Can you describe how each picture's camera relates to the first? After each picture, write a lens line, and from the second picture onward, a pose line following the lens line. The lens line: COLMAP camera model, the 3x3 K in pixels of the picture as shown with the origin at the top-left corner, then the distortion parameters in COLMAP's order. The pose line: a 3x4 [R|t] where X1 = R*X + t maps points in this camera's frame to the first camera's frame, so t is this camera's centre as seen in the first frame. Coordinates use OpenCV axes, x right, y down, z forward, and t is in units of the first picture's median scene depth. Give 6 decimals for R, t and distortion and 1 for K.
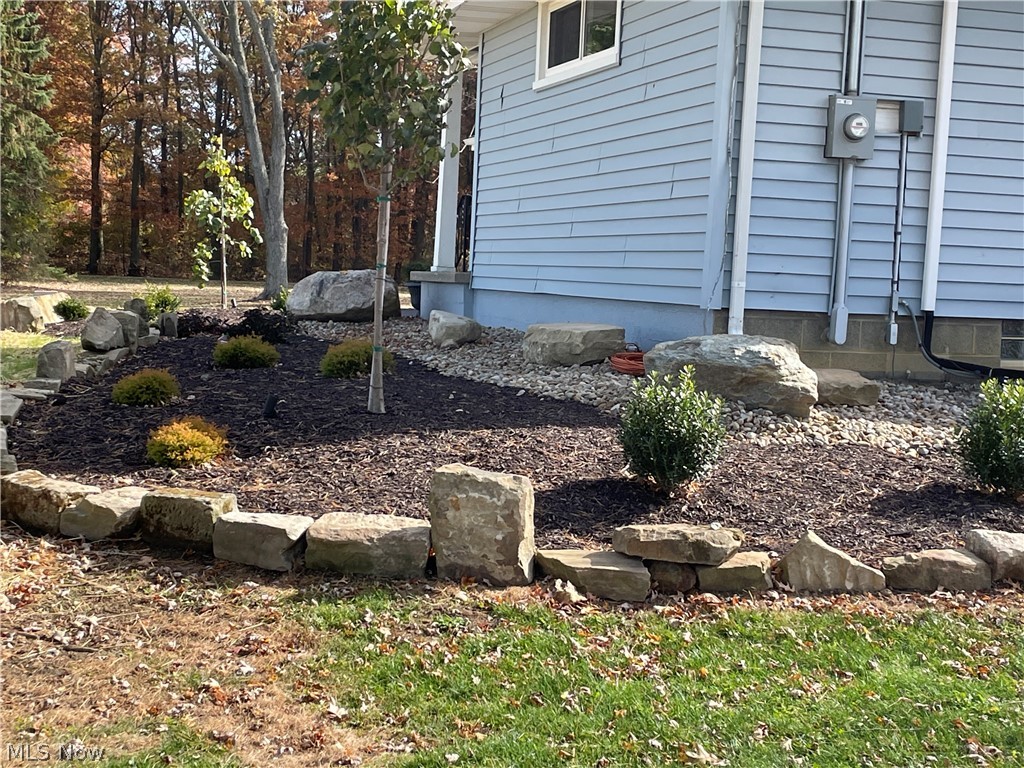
lens RADIAL K [[1672.8, 0, 512.0], [0, 1672.8, 384.0], [0, 0, 1]] dist [0.101362, -0.000924]
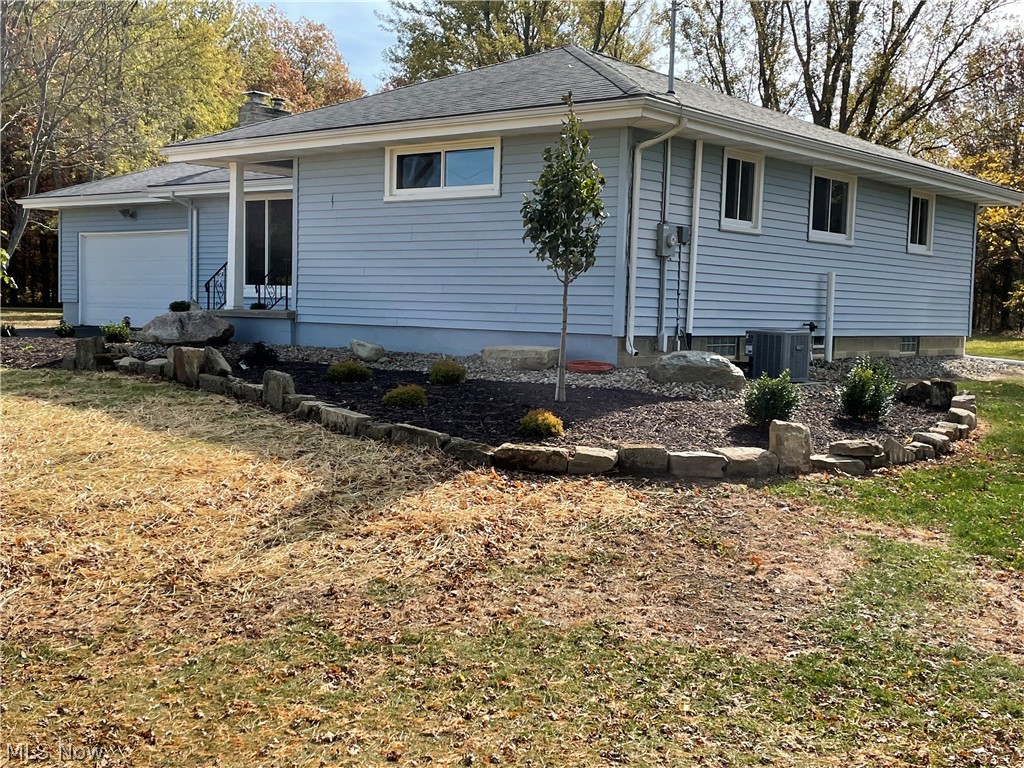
lens RADIAL K [[1215.3, 0, 512.0], [0, 1215.3, 384.0], [0, 0, 1]] dist [0.170594, 0.001242]
pose [[0.827381, -0.055114, 0.558931, -0.729368], [0.045973, 0.998480, 0.030403, -0.037587], [-0.559757, 0.000541, 0.828657, -0.064728]]
